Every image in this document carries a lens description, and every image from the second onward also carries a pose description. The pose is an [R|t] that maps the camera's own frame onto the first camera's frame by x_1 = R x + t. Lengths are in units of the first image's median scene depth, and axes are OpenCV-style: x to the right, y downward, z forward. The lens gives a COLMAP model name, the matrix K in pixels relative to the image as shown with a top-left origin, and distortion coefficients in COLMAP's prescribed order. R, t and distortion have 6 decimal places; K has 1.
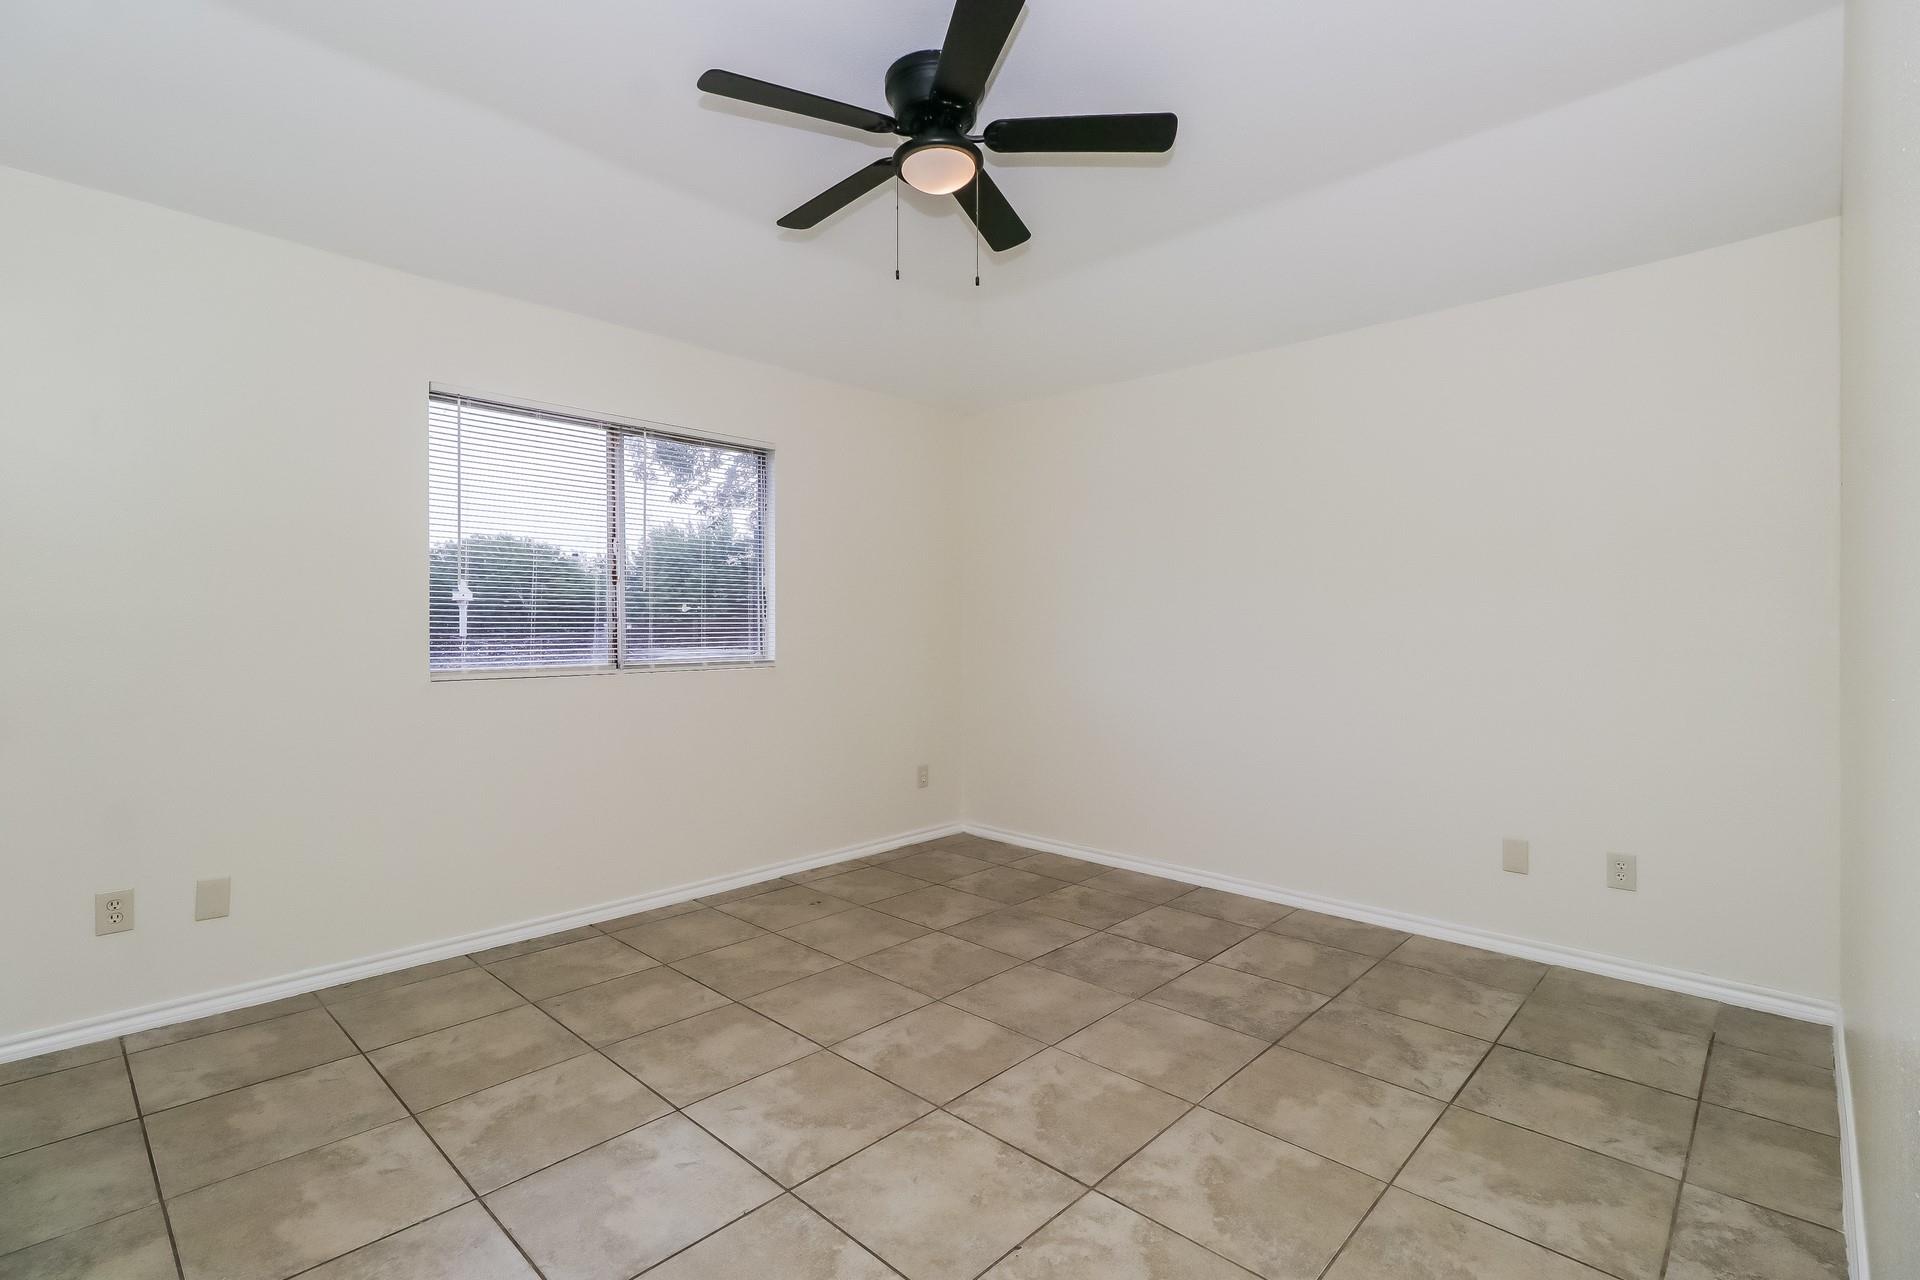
lens RADIAL K [[888.7, 0, 948.9], [0, 888.7, 627.9], [0, 0, 1]] dist [0.005284, 0.000677]
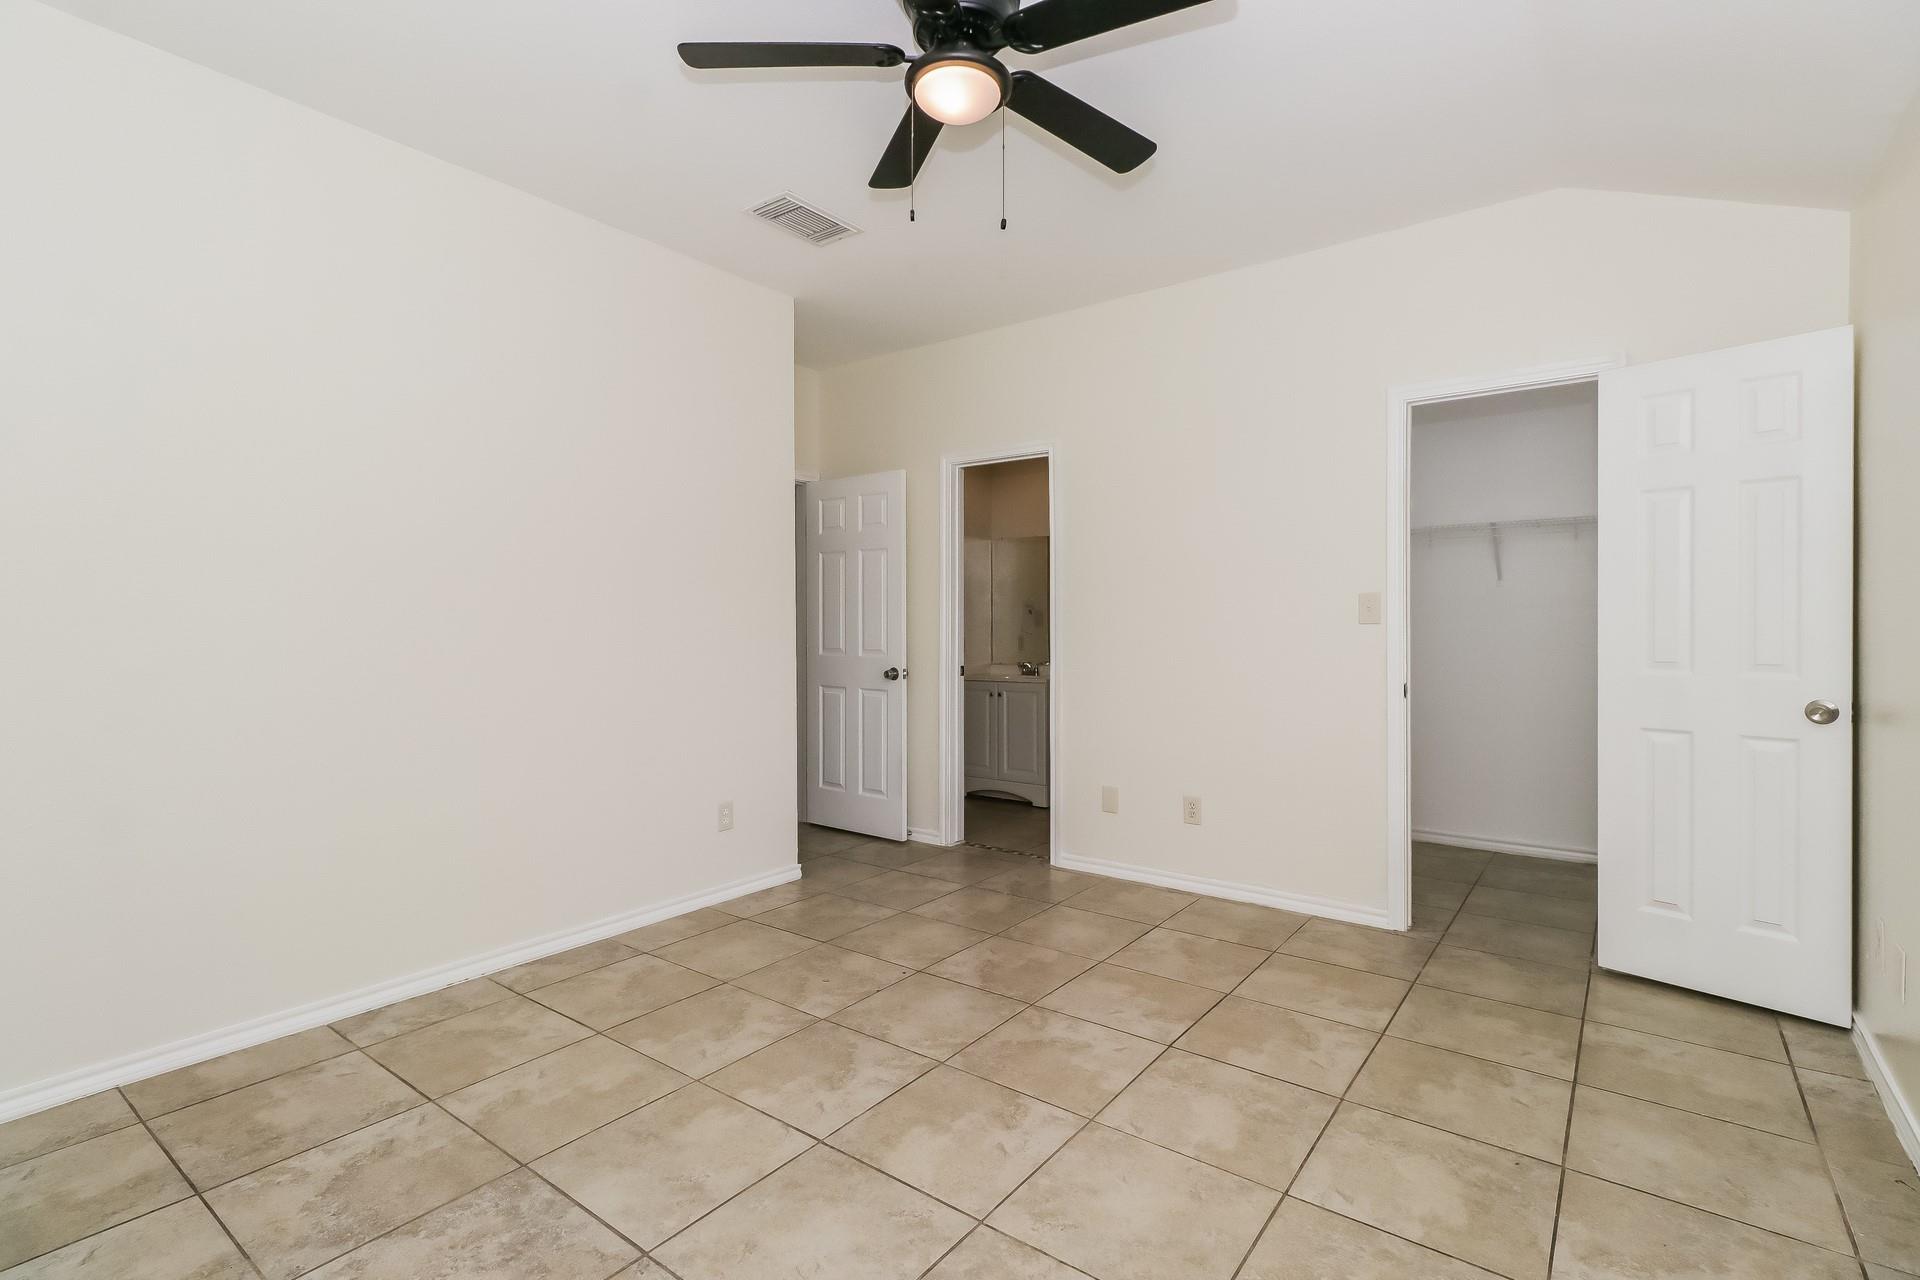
lens RADIAL K [[888.7, 0, 948.9], [0, 888.7, 627.9], [0, 0, 1]] dist [0.005284, 0.000677]
pose [[-0.993615, -0.001449, -0.112819, 0.100908], [-0.001889, 0.999991, 0.003792, 0.003054], [0.112812, 0.003980, -0.993608, 1.998916]]
